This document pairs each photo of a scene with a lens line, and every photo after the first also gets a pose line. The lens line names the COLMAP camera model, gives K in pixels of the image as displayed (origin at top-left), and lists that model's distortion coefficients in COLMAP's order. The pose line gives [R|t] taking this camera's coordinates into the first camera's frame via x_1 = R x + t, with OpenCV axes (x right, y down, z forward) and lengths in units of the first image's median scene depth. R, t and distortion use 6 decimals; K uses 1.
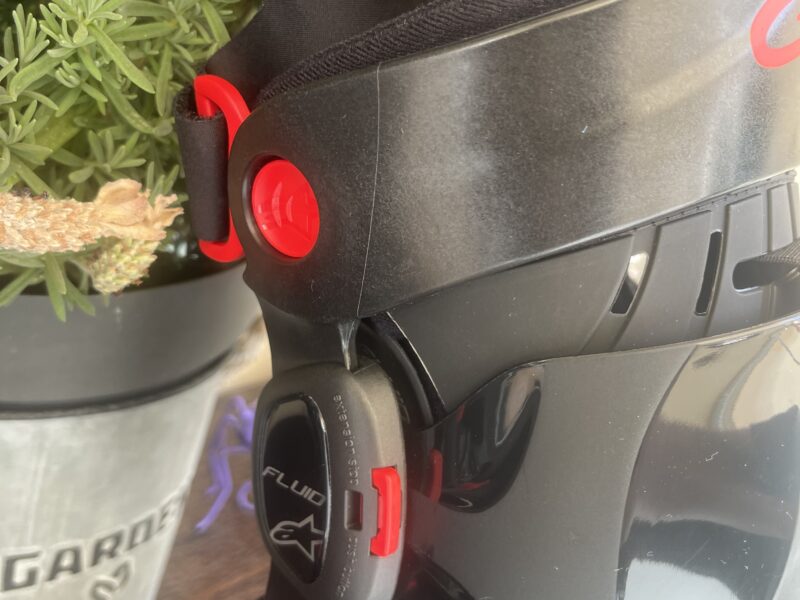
lens RADIAL K [[855.2, 0, 402.3], [0, 855.2, 289.9], [0, 0, 1]] dist [-0.001888, -0.006290]
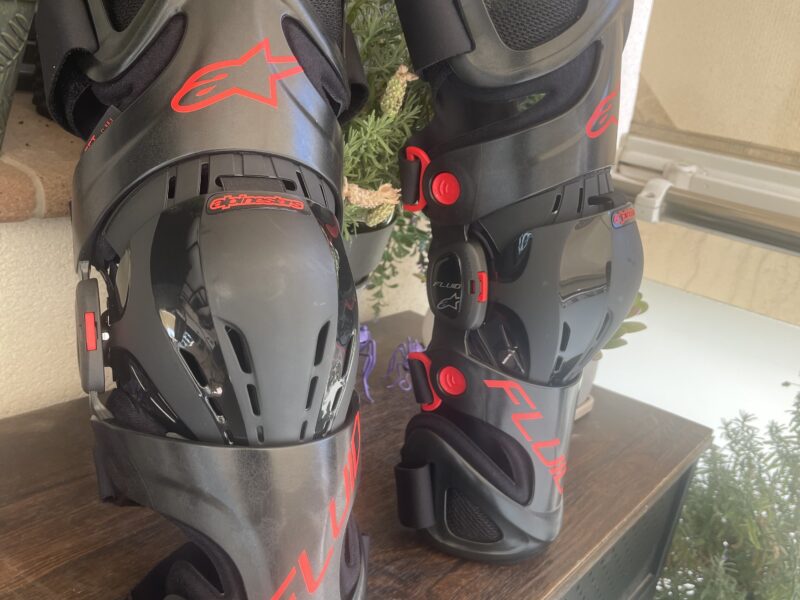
lens RADIAL K [[793.1, 0, 400.0], [0, 793.1, 300.0], [0, 0, 1]] dist [0.116061, -0.004402]
pose [[0.993956, -0.061774, 0.090749, -0.528158], [0.065198, 0.997249, -0.035259, 0.357931], [-0.088321, 0.040962, 0.995249, -1.656723]]
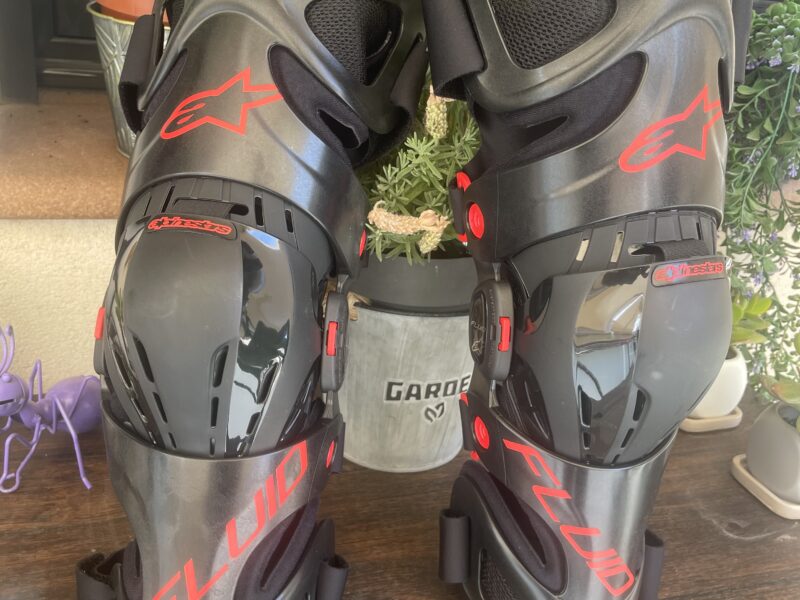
lens RADIAL K [[793.1, 0, 400.0], [0, 793.1, 300.0], [0, 0, 1]] dist [0.116061, -0.004402]
pose [[0.880905, 0.072221, -0.467751, 0.788554], [-0.090503, 0.995756, -0.016697, 0.206517], [0.464560, 0.057042, 0.883703, -1.265811]]
